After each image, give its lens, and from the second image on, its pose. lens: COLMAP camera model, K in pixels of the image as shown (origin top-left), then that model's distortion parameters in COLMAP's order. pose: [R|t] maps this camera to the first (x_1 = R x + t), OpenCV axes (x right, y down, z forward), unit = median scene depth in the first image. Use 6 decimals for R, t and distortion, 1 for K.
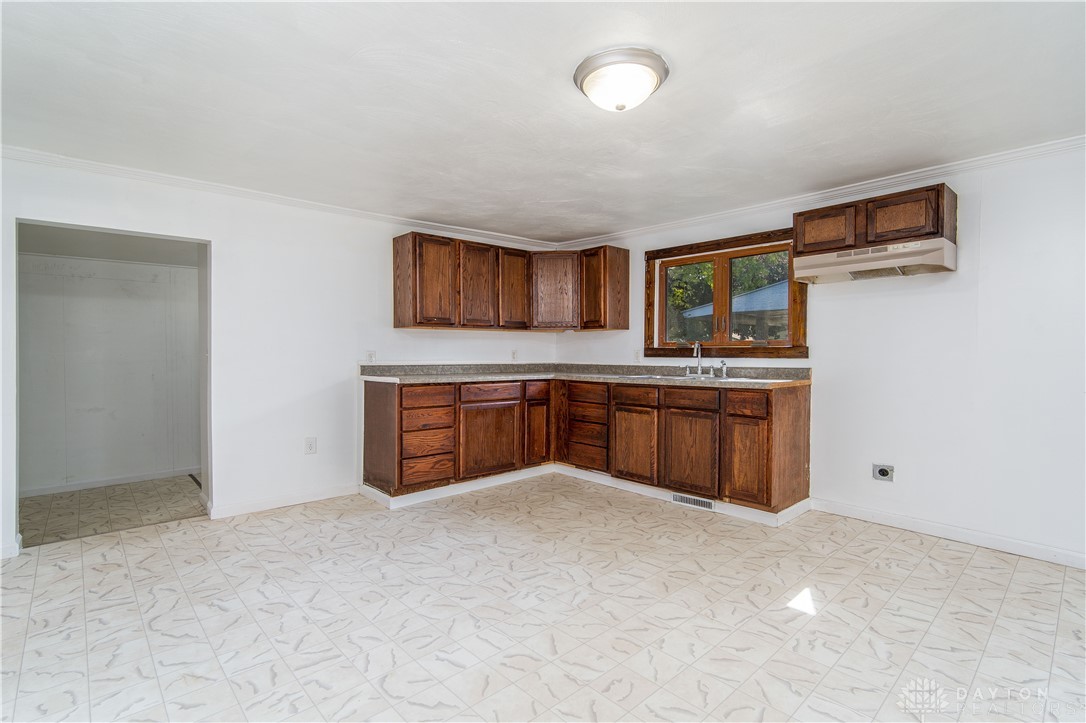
lens RADIAL K [[521.0, 0, 541.2], [0, 521.0, 358.5], [0, 0, 1]] dist [-0.011993, 0.001552]
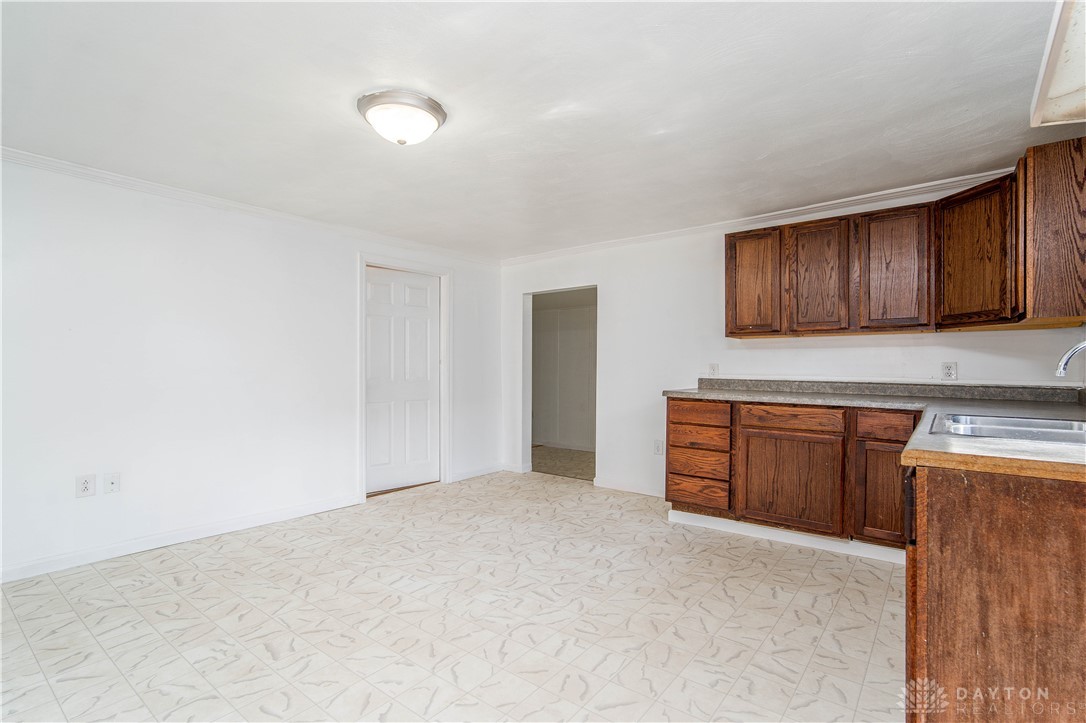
lens RADIAL K [[521.0, 0, 541.2], [0, 521.0, 363.3], [0, 0, 1]] dist [-0.011993, 0.001552]
pose [[0.154362, -0.001361, -0.988013, 0.672717], [-0.012407, 0.999918, -0.003316, -0.009680], [0.987937, 0.012770, 0.154332, 0.595251]]
